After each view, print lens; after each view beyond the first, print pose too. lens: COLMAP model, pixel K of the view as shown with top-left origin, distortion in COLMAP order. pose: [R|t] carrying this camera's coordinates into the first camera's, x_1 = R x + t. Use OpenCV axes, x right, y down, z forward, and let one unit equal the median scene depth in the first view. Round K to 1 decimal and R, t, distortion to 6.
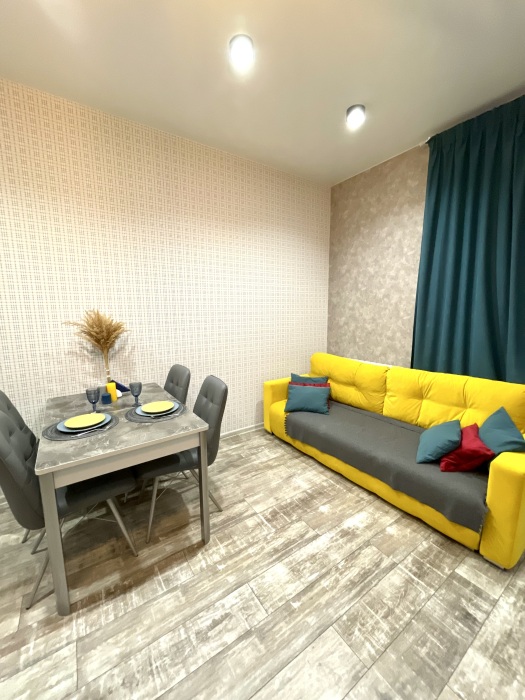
lens RADIAL K [[282.8, 0, 257.7], [0, 282.8, 350.0], [0, 0, 1]] dist [-0.003887, 0.000723]
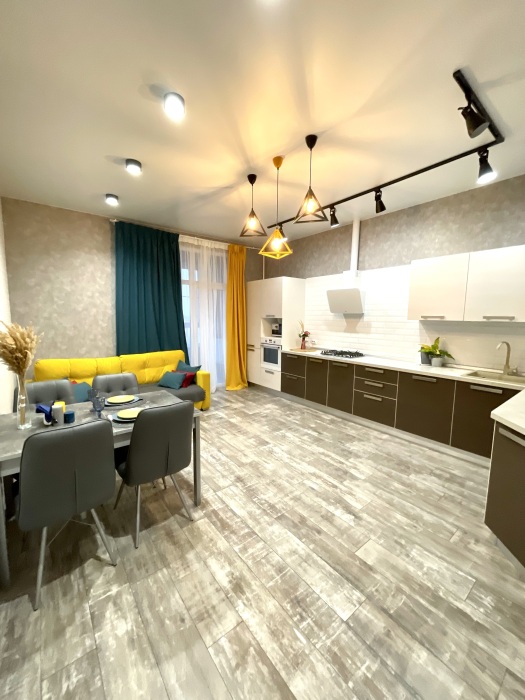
lens RADIAL K [[282.8, 0, 267.3], [0, 282.8, 352.4], [0, 0, 1]] dist [-0.003887, 0.000723]
pose [[-0.092632, -0.119005, 0.988563, -1.404828], [0.132876, 0.982474, 0.130723, -0.068580], [-0.986794, 0.143466, -0.075195, 0.369921]]
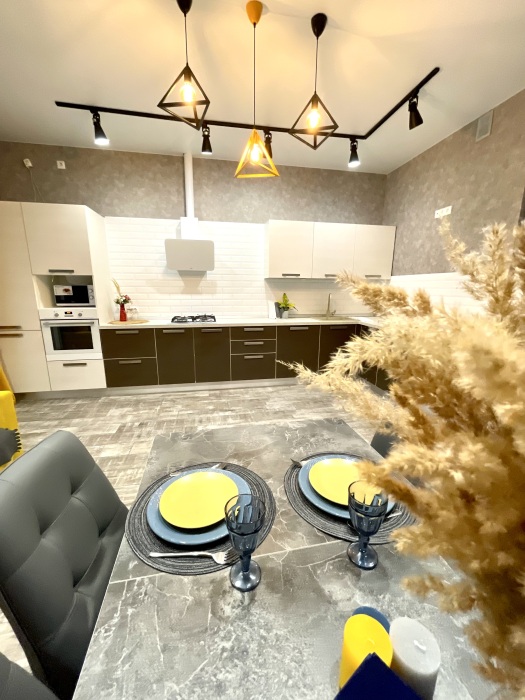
lens RADIAL K [[282.8, 0, 266.0], [0, 282.8, 350.8], [0, 0, 1]] dist [-0.003887, 0.000723]
pose [[-0.923710, -0.086701, 0.373152, -0.510879], [0.054873, 0.934066, 0.352860, -0.128199], [-0.379142, 0.346416, -0.858048, 1.082927]]
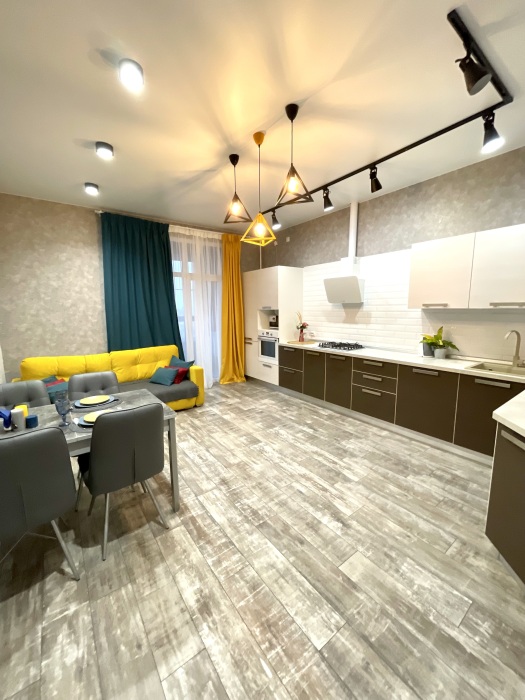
lens RADIAL K [[282.8, 0, 267.1], [0, 282.8, 352.0], [0, 0, 1]] dist [-0.003887, 0.000723]
pose [[-0.061228, -0.146098, 0.987374, -1.329310], [0.154981, 0.975840, 0.154002, -0.056116], [-0.986018, 0.162453, -0.037106, 0.260884]]
